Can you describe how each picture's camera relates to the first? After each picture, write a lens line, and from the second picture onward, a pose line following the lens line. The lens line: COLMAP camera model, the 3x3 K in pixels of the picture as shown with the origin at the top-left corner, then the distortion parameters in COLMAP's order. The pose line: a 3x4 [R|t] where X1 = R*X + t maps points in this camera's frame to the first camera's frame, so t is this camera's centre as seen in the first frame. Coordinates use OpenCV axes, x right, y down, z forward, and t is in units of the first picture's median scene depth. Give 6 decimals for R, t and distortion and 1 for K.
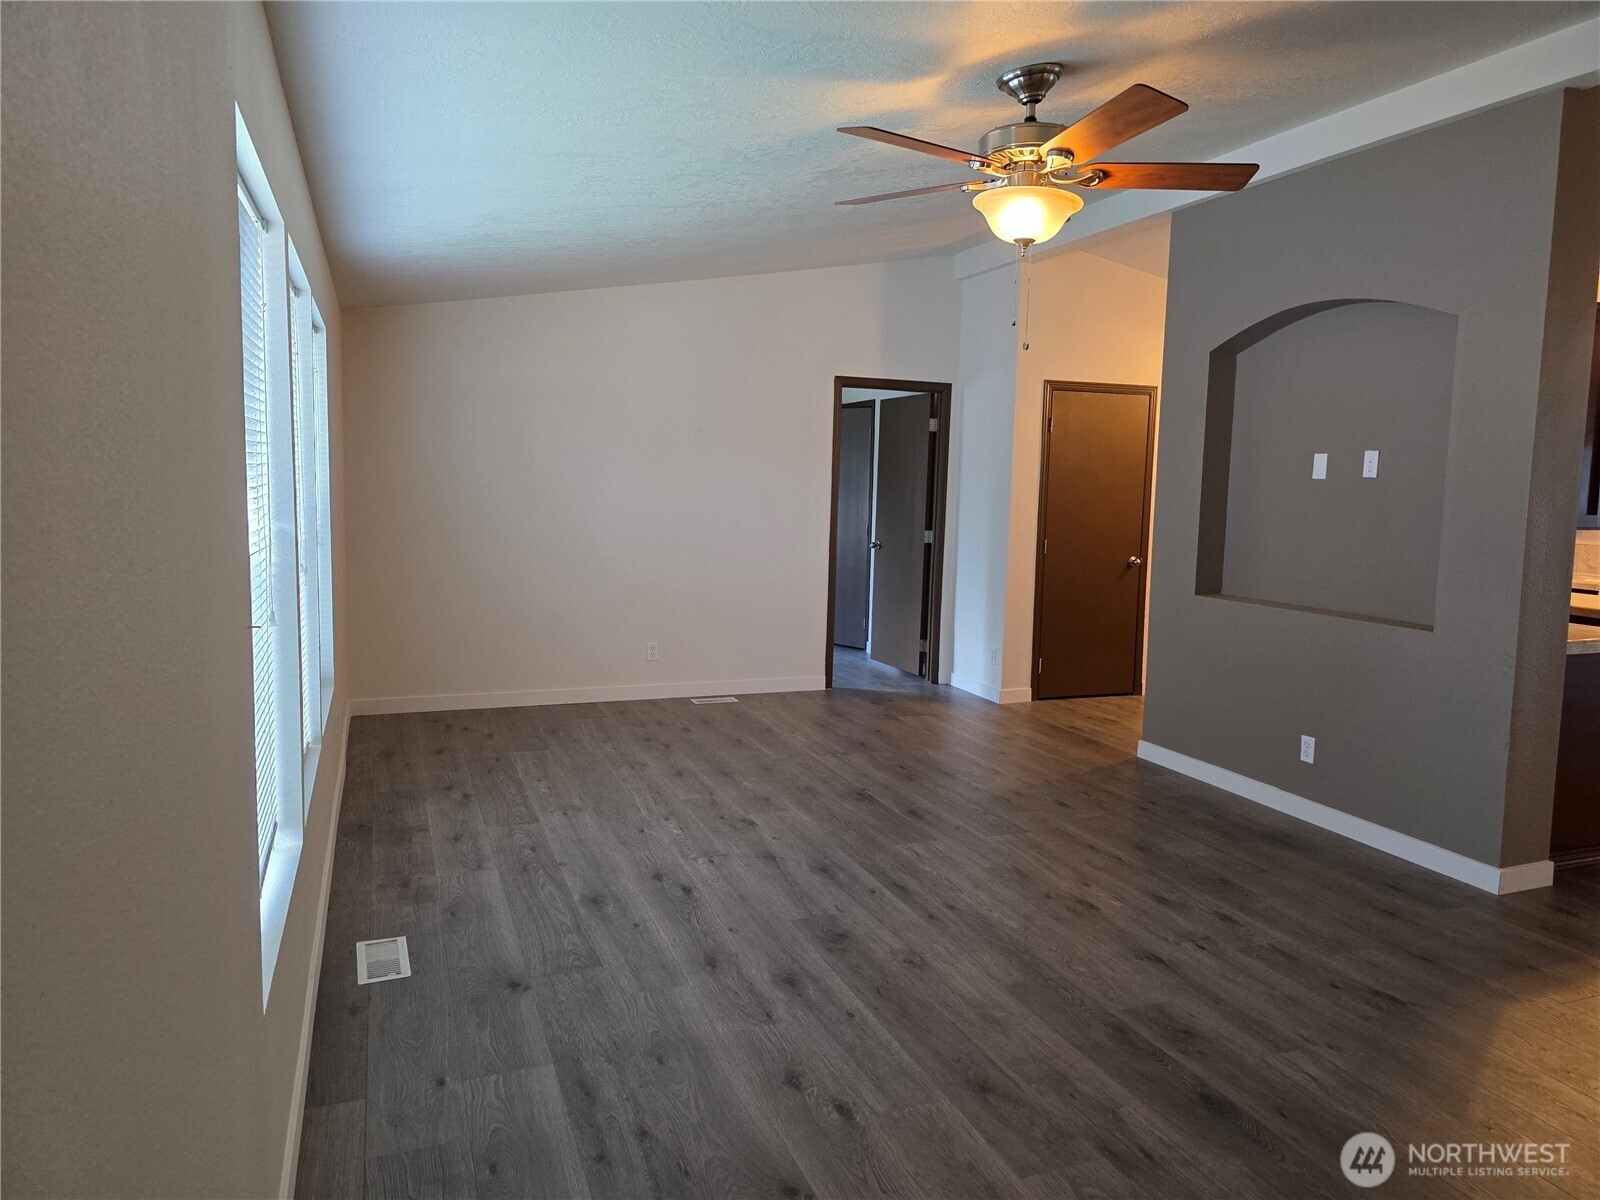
lens RADIAL K [[1082.3, 0, 817.8], [0, 1082.3, 603.9], [0, 0, 1]] dist [0.061243, -0.055214]
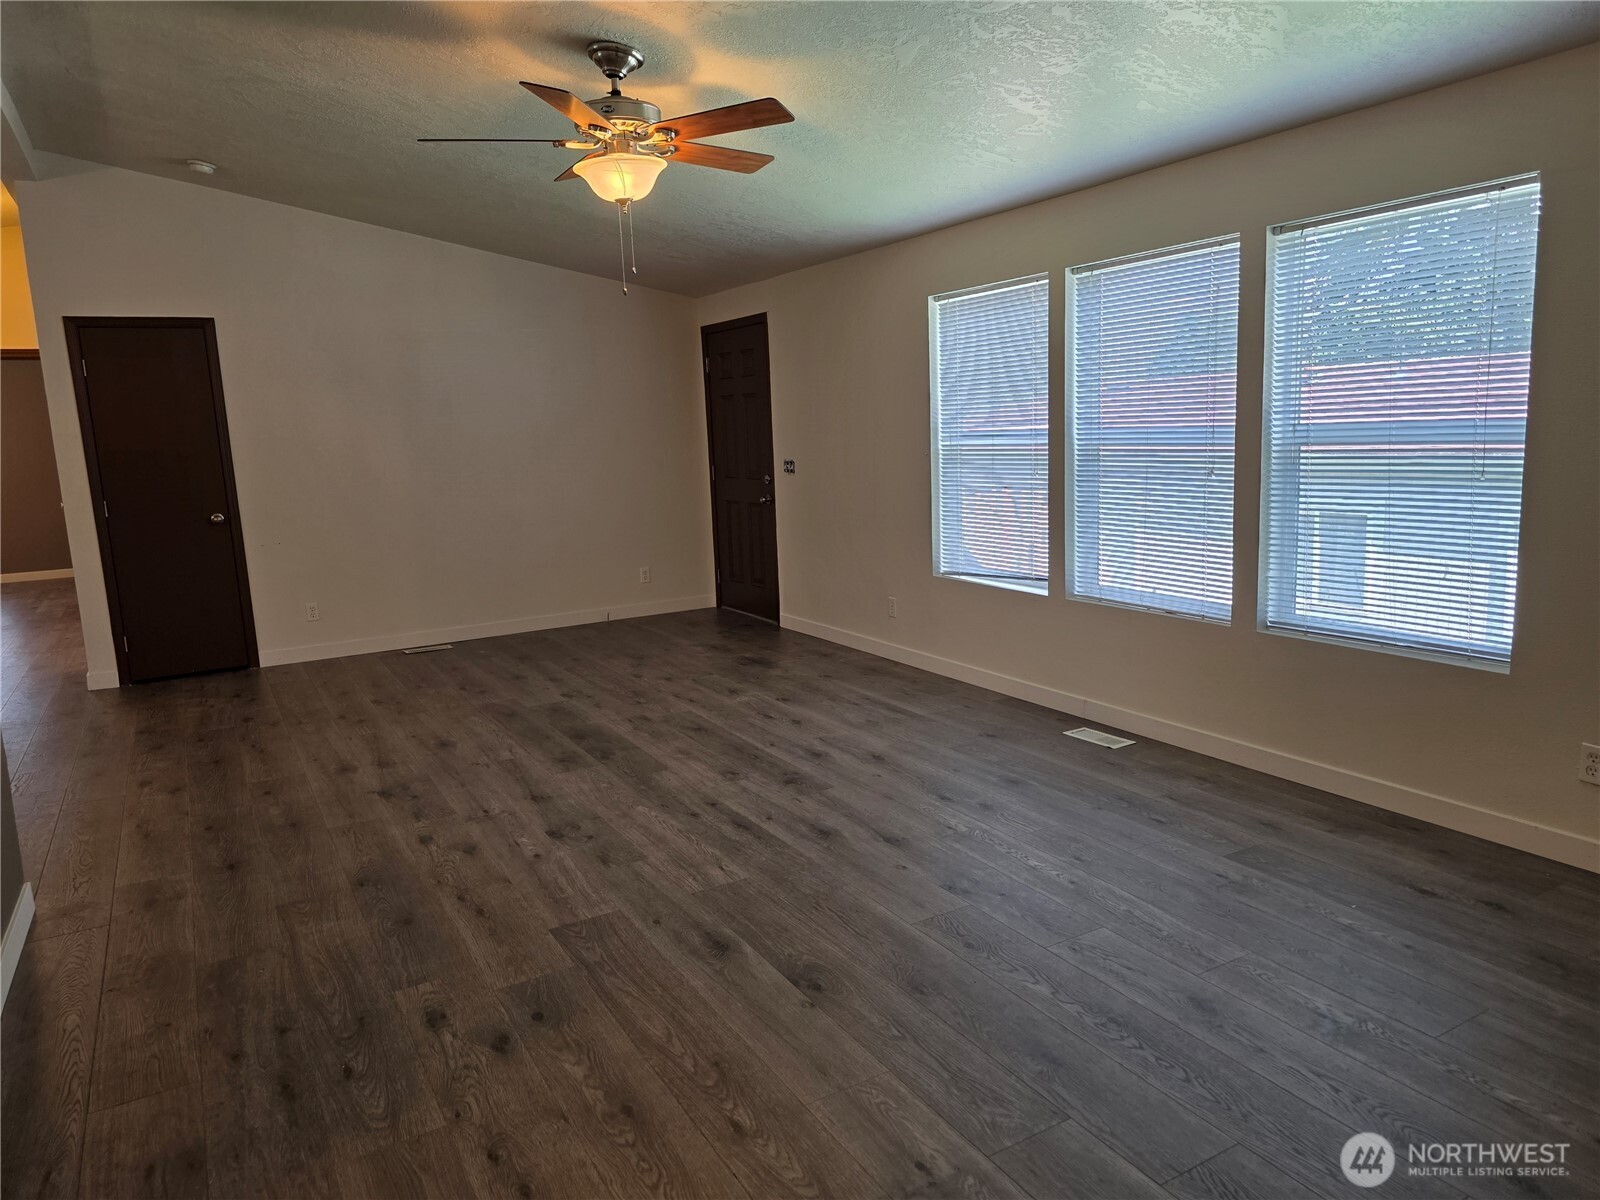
lens RADIAL K [[1082.3, 0, 817.8], [0, 1082.3, 603.9], [0, 0, 1]] dist [0.061243, -0.055214]
pose [[-0.989261, 0.039278, -0.140782, 0.142384], [-0.000804, 0.961736, 0.273977, -0.205684], [0.146156, 0.271148, -0.951377, 1.951772]]
